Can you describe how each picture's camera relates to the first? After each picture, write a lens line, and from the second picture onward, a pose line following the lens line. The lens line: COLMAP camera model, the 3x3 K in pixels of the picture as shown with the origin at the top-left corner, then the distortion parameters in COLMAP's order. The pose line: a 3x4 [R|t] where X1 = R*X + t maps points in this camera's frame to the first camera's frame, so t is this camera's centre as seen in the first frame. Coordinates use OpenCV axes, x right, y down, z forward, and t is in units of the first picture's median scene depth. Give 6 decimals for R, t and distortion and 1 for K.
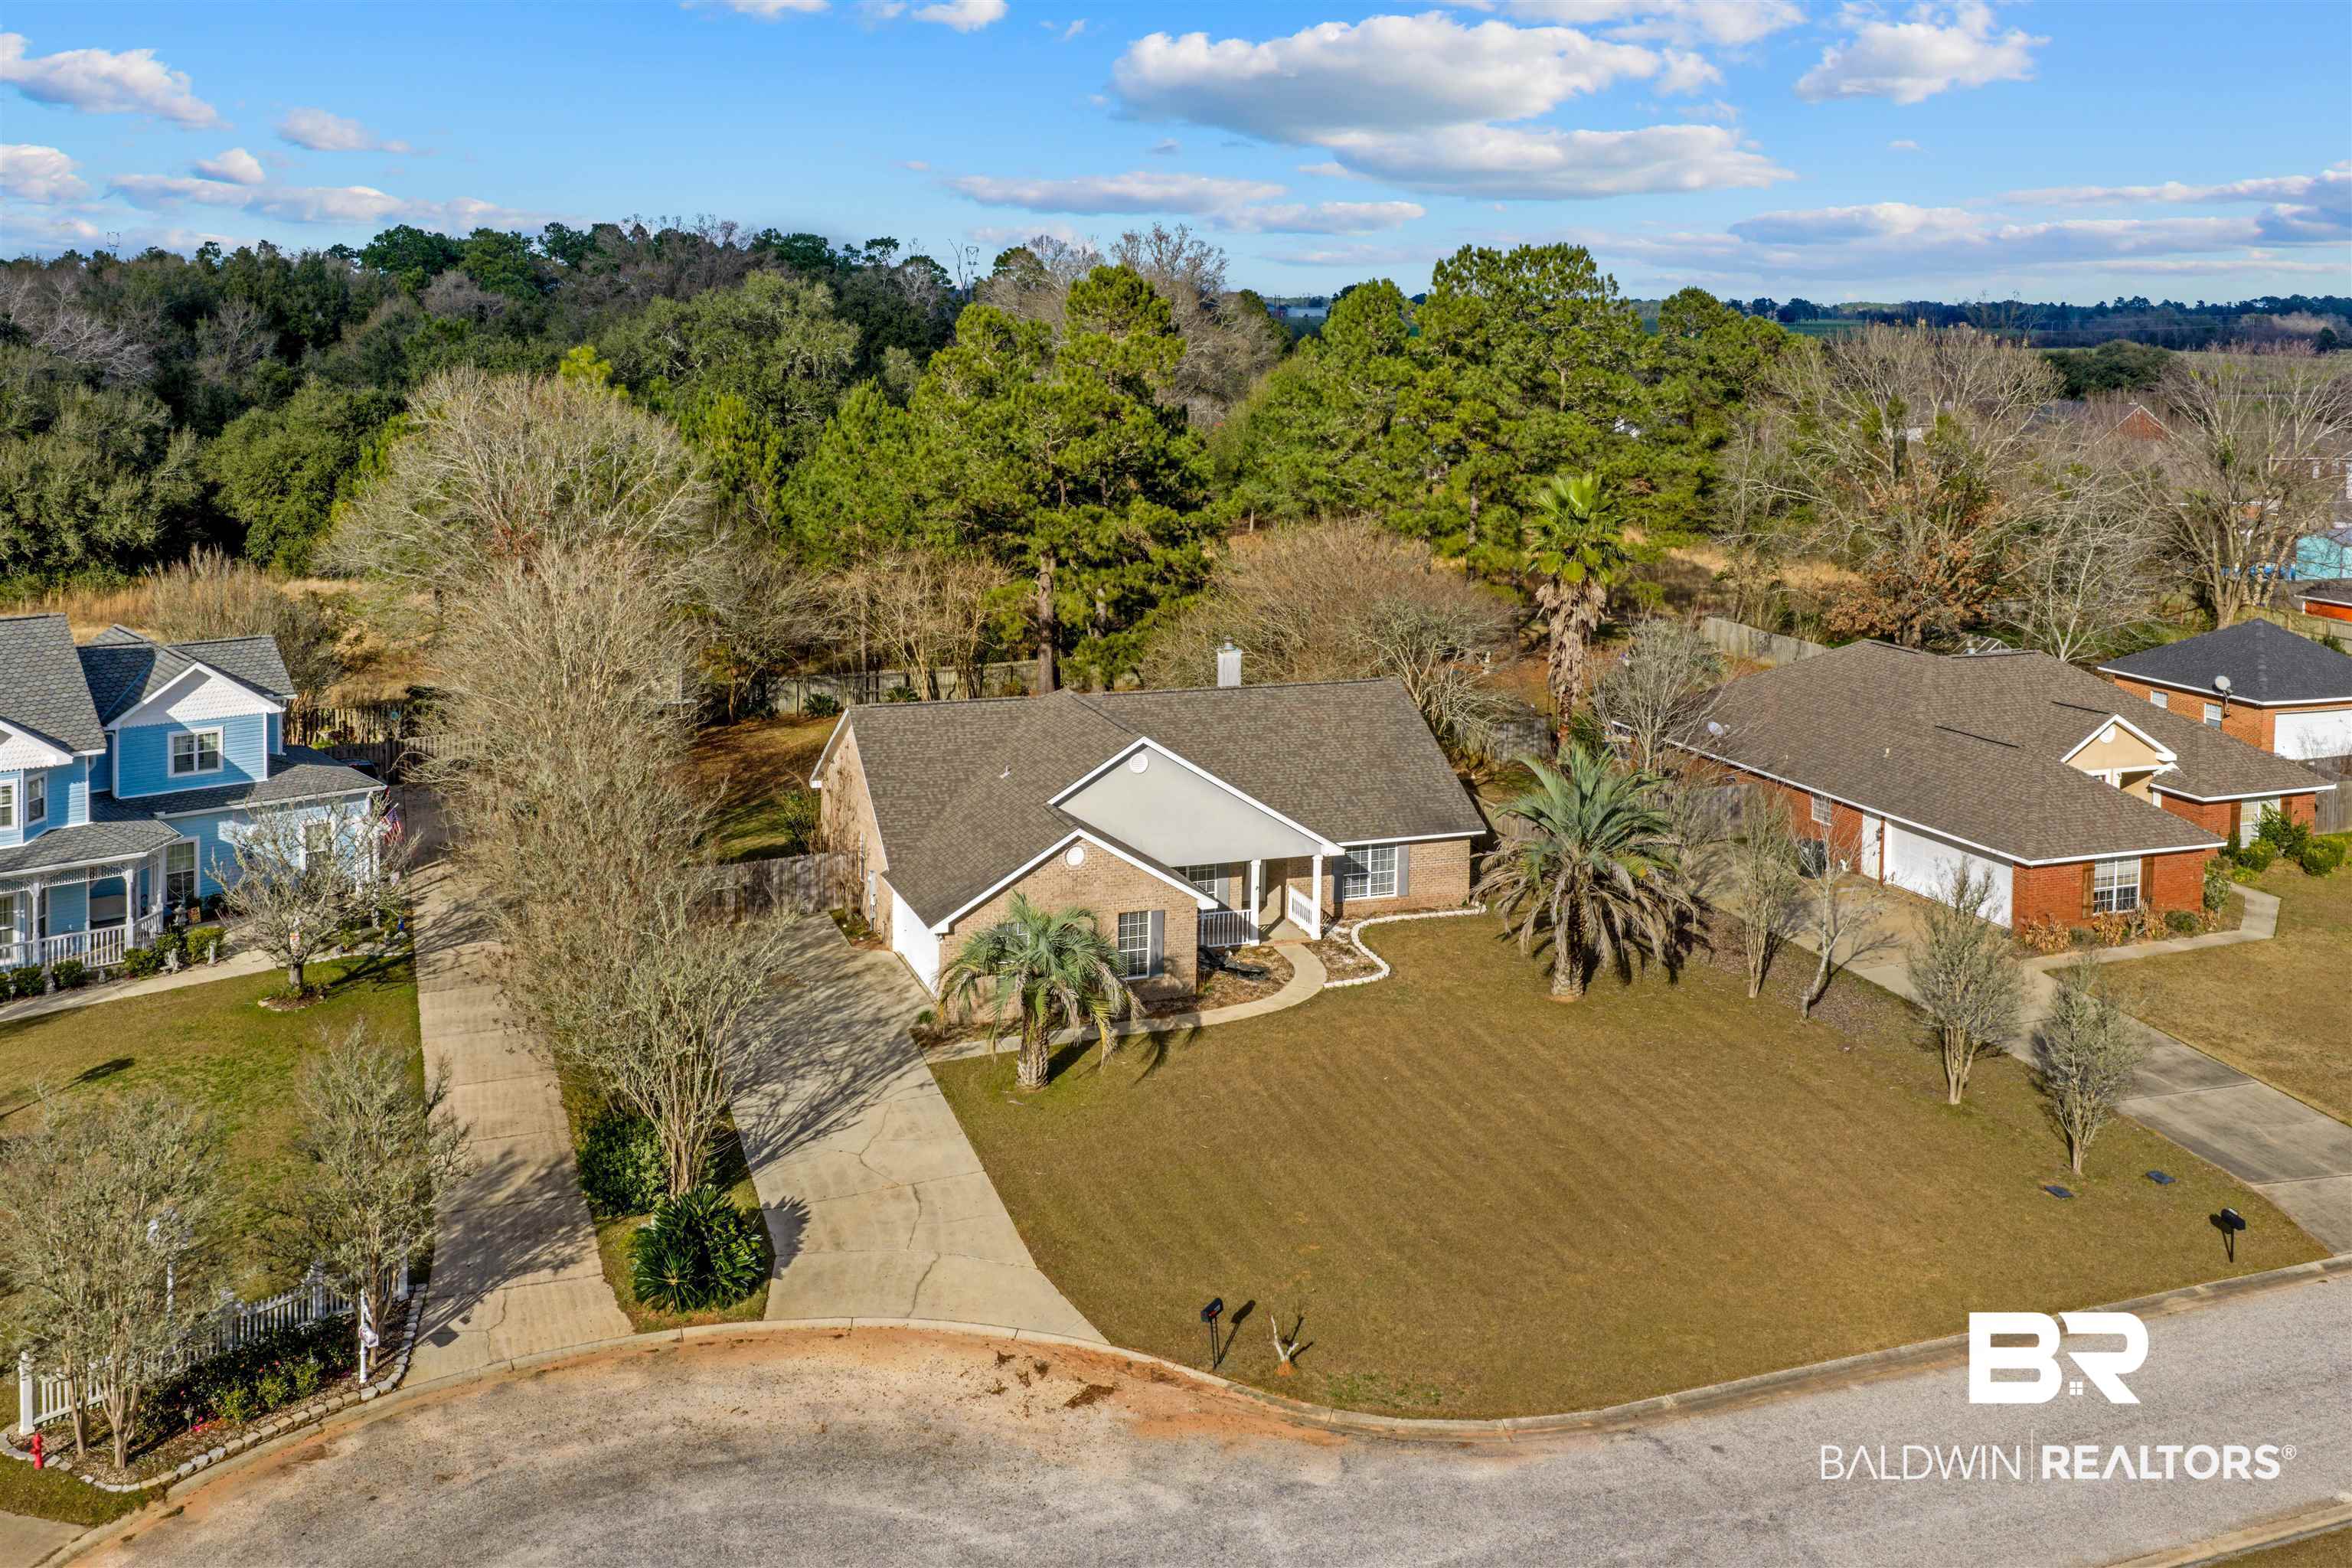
lens RADIAL K [[2126.7, 0, 1167.5], [0, 2126.7, 410.9], [0, 0, 1]] dist [0.005859, 0.003276]
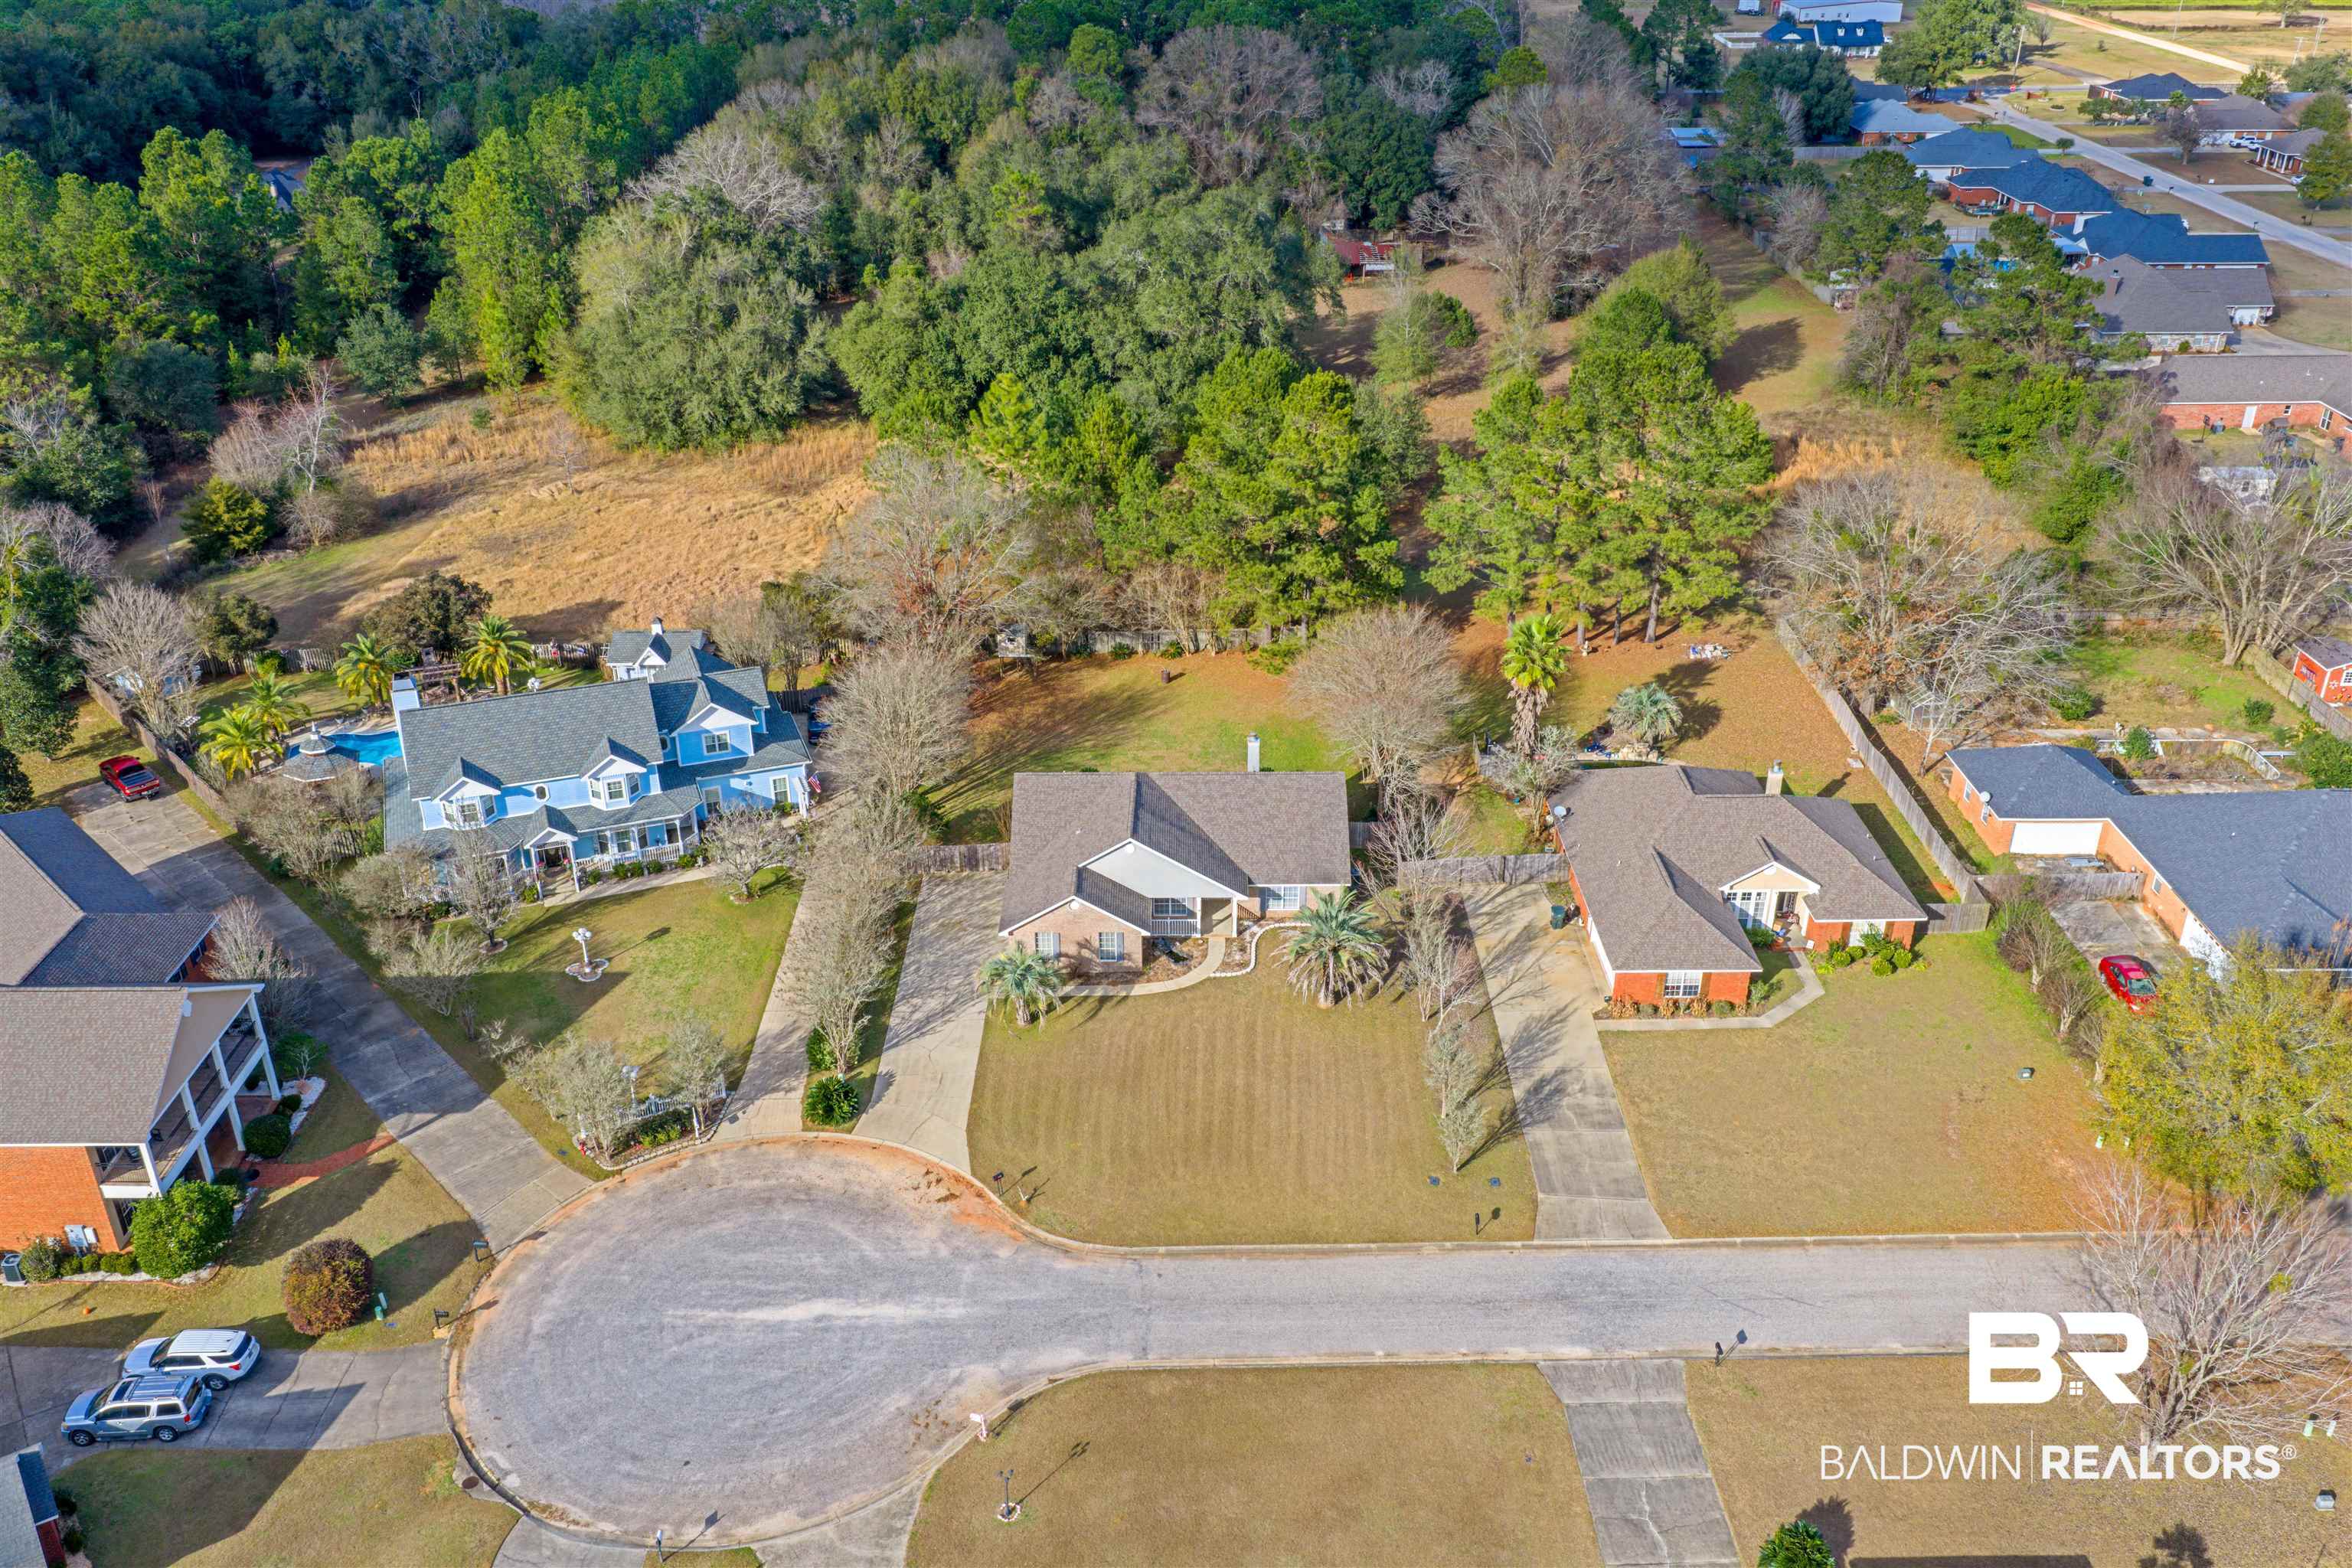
lens RADIAL K [[1978.2, 0, 1176.0], [0, 1978.2, 784.0], [0, 0, 1]] dist [0.006549, -0.008474]
pose [[0.937242, 0.141982, -0.318461, 0.577433], [0.003045, 0.909971, 0.414660, -0.615931], [0.348665, -0.389607, 0.852432, -0.458446]]
